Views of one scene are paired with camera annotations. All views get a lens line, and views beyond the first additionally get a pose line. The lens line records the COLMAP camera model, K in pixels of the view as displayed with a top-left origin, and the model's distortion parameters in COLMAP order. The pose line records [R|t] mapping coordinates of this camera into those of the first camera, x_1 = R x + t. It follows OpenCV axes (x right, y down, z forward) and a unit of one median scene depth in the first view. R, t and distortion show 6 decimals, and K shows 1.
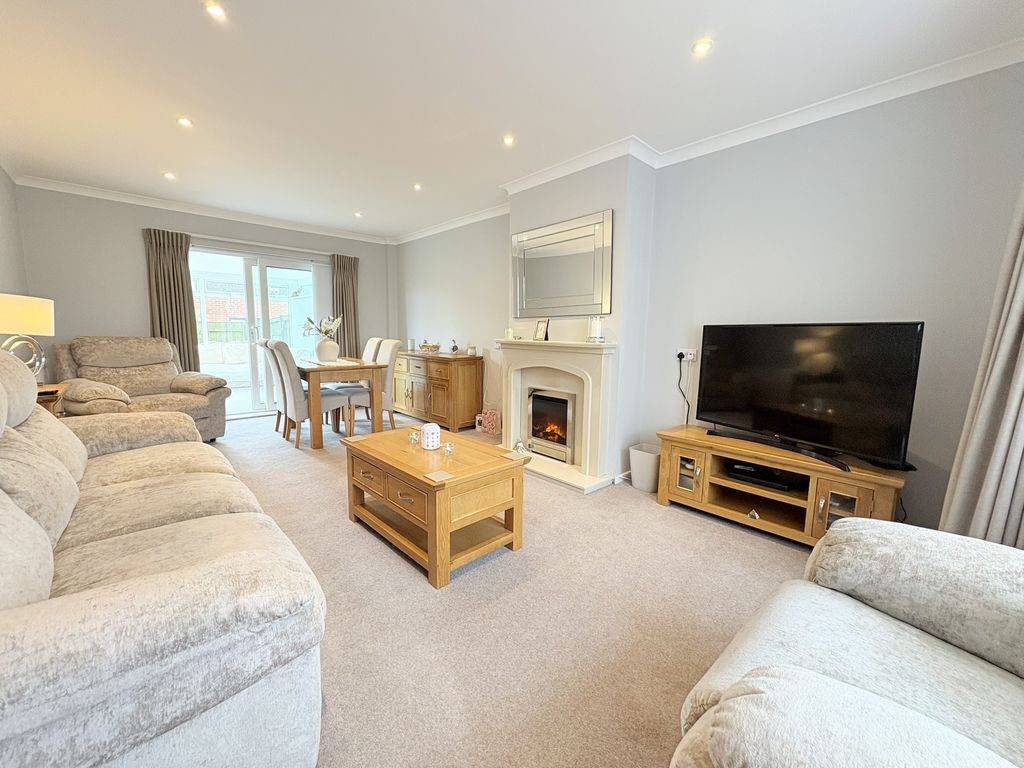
lens RADIAL K [[410.4, 0, 510.3], [0, 410.4, 384.1], [0, 0, 1]] dist [0.002410, 0.000350]
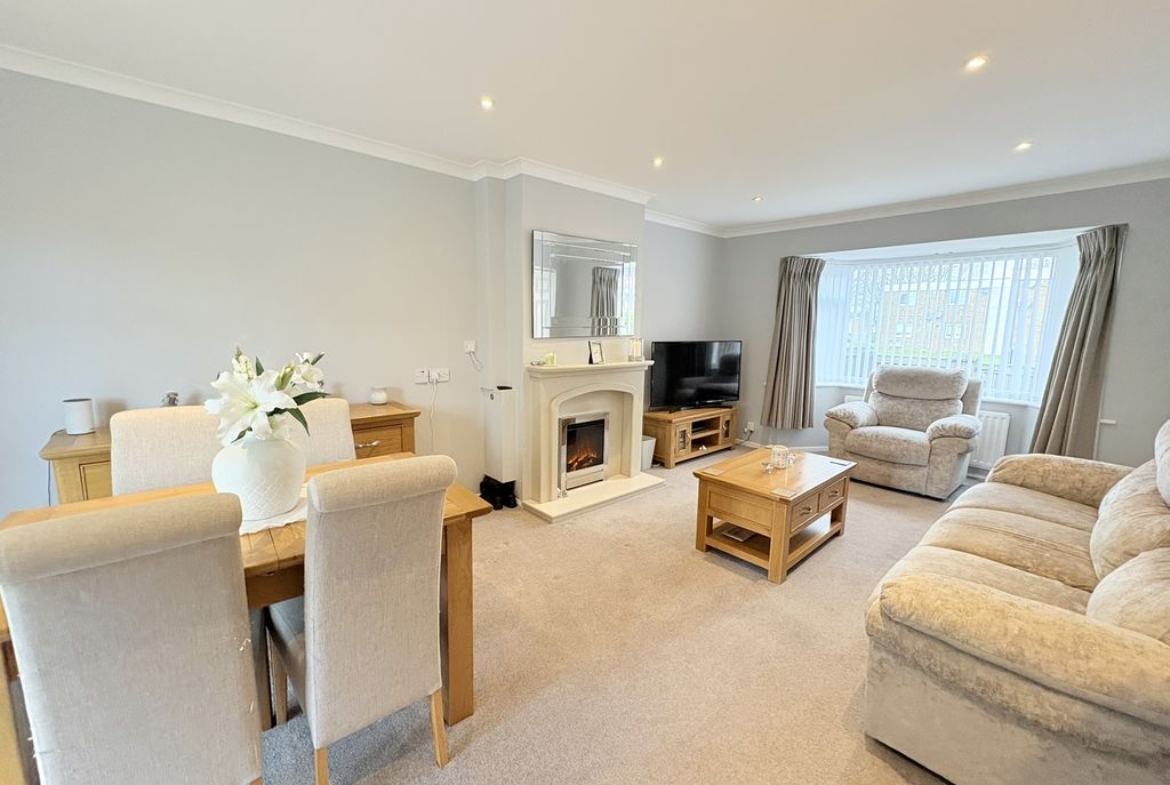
lens RADIAL K [[478.1, 0, 585.0], [0, 478.1, 392.5], [0, 0, 1]] dist [-0.000128, -0.000005]
pose [[0.040963, -0.160820, 0.986133, -1.113216], [0.120756, 0.980524, 0.154889, -0.234170], [-0.991837, 0.112737, 0.059585, 1.053165]]
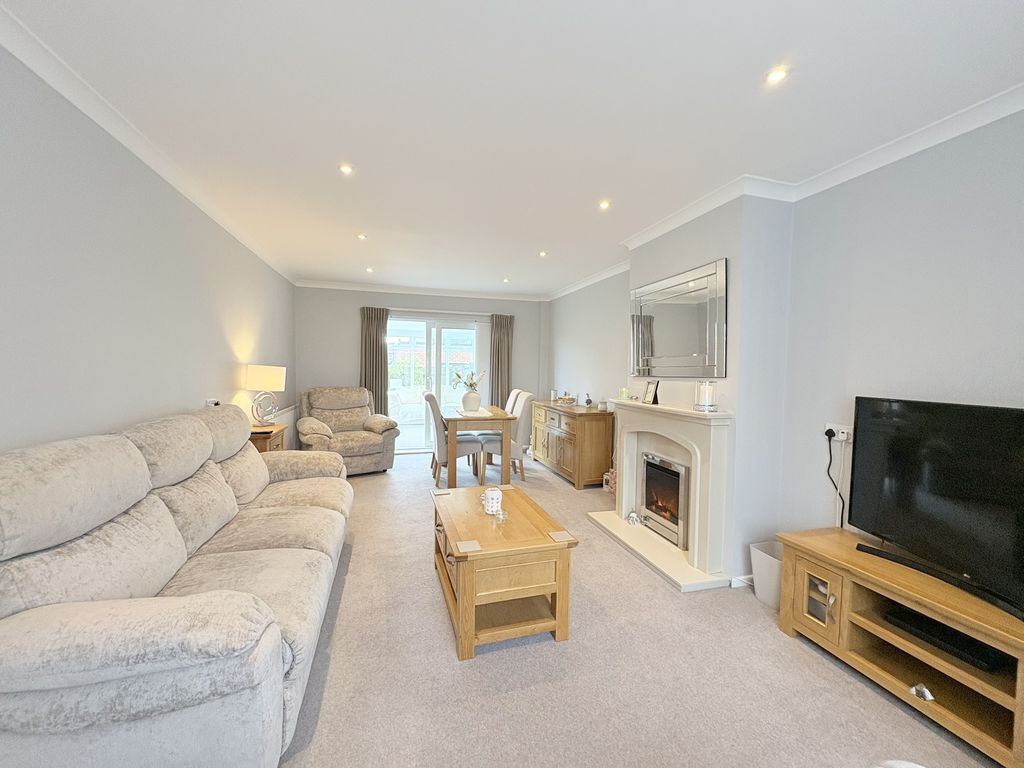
lens RADIAL K [[410.4, 0, 510.3], [0, 410.4, 384.1], [0, 0, 1]] dist [0.002410, 0.000350]
pose [[0.892766, 0.017337, -0.450187, 0.226142], [-0.059719, 0.994995, -0.080110, -0.062929], [0.446545, 0.098404, 0.889334, 0.052168]]
